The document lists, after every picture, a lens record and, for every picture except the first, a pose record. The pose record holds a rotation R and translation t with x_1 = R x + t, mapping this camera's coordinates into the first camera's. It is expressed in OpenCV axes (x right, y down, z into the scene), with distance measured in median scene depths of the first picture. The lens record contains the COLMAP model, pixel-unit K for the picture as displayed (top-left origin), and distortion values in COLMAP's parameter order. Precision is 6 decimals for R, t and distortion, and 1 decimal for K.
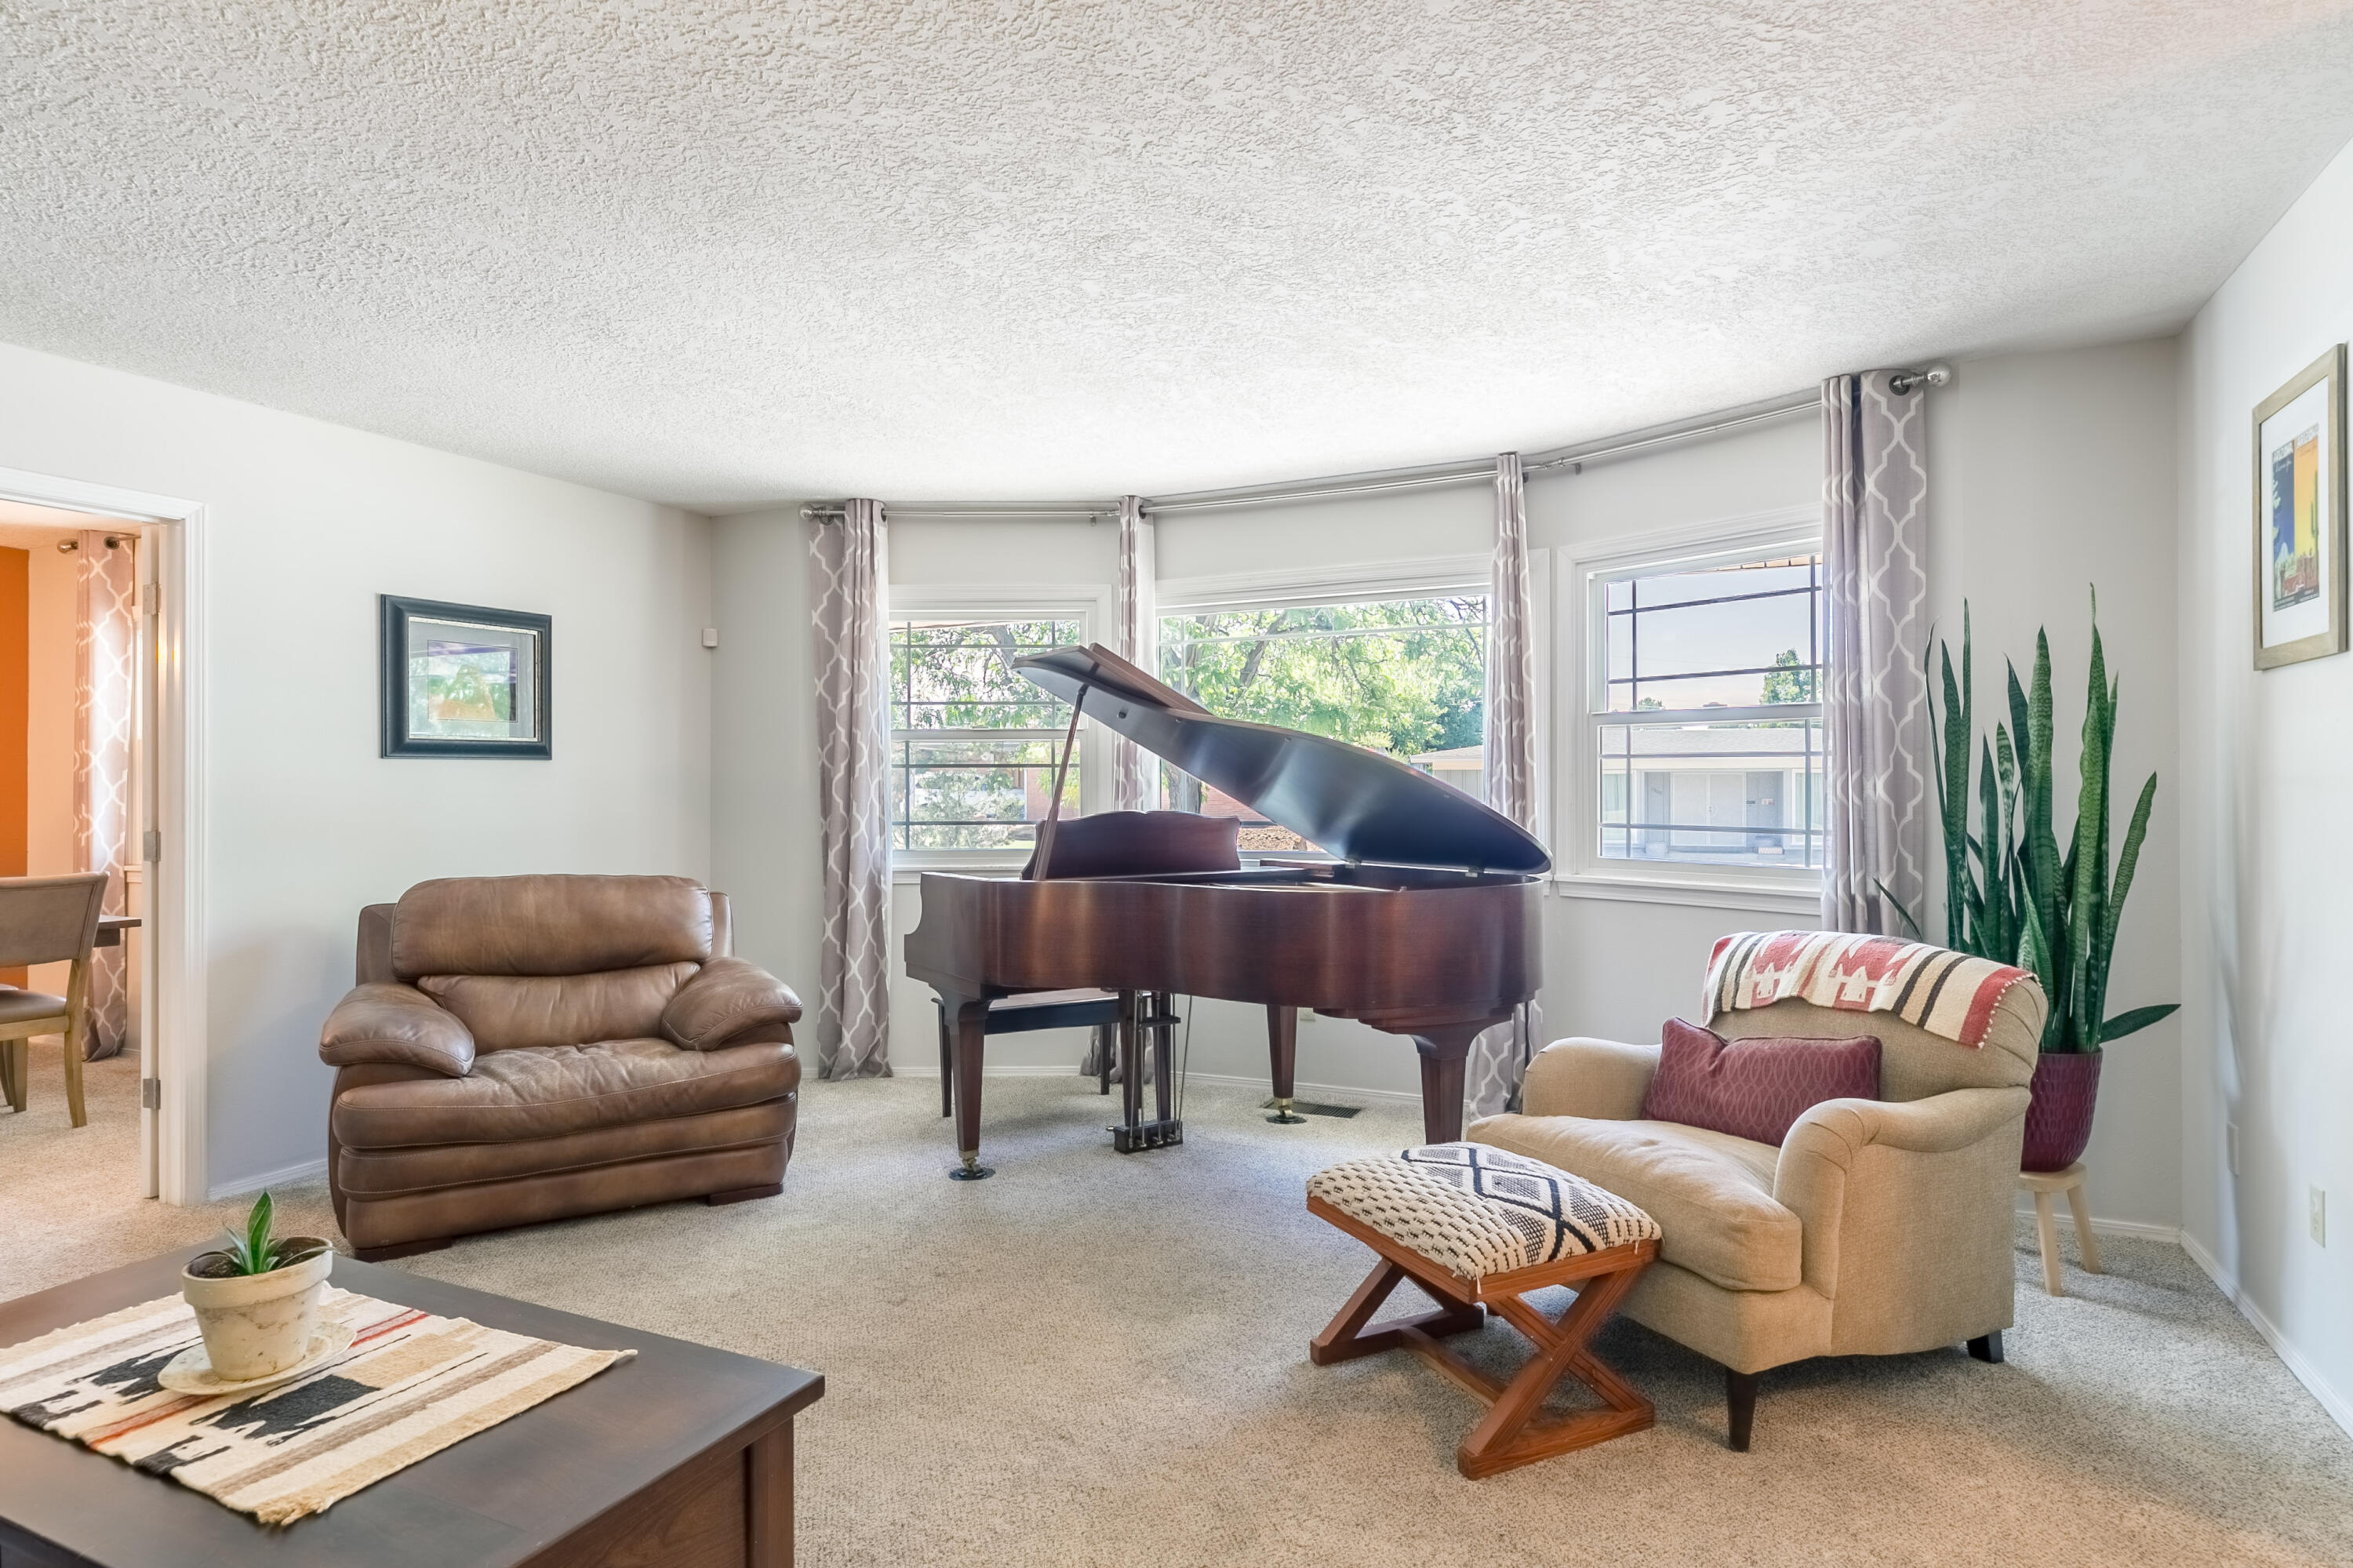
lens RADIAL K [[1282.3, 0, 1169.4], [0, 1282.3, 776.9], [0, 0, 1]] dist [0.000756, 0.000279]
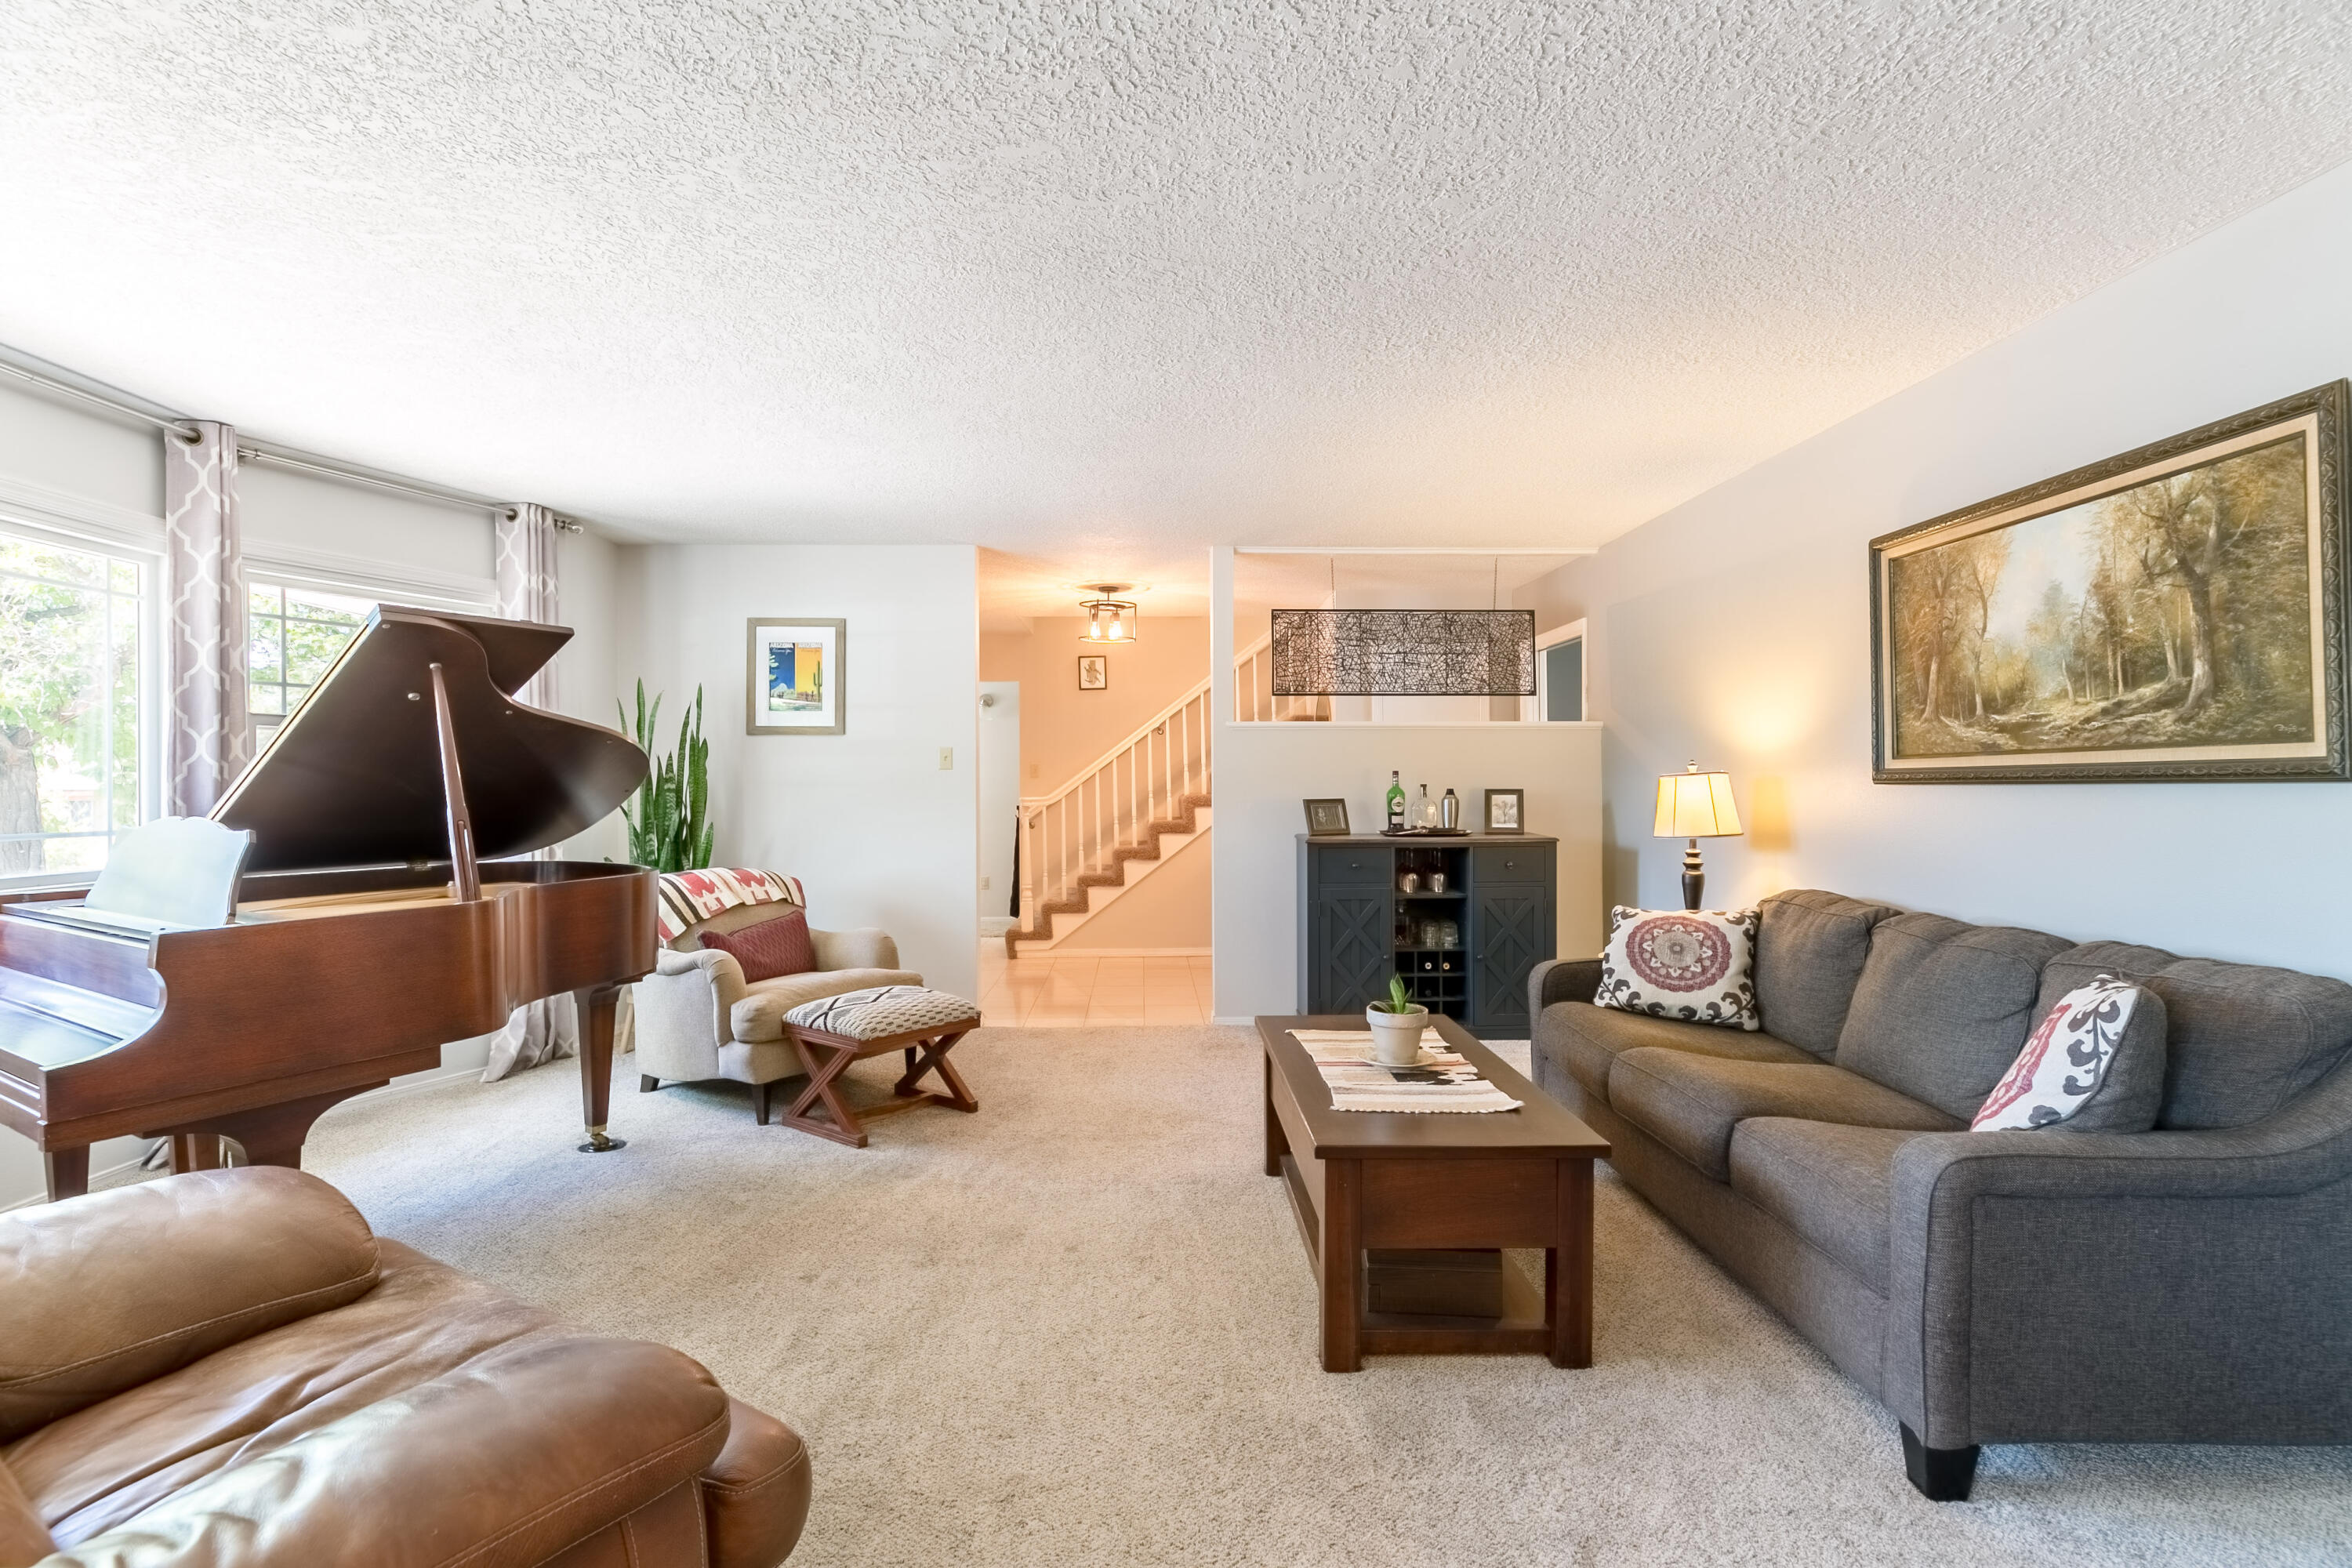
lens RADIAL K [[1143.2, 0, 1171.4], [0, 1143.2, 787.0], [0, 0, 1]] dist [0.000009, -0.000008]
pose [[-0.446419, 0.005131, 0.894809, -0.874641], [-0.001758, 0.999977, -0.006611, 0.014521], [-0.894822, -0.004525, -0.446400, 0.857936]]
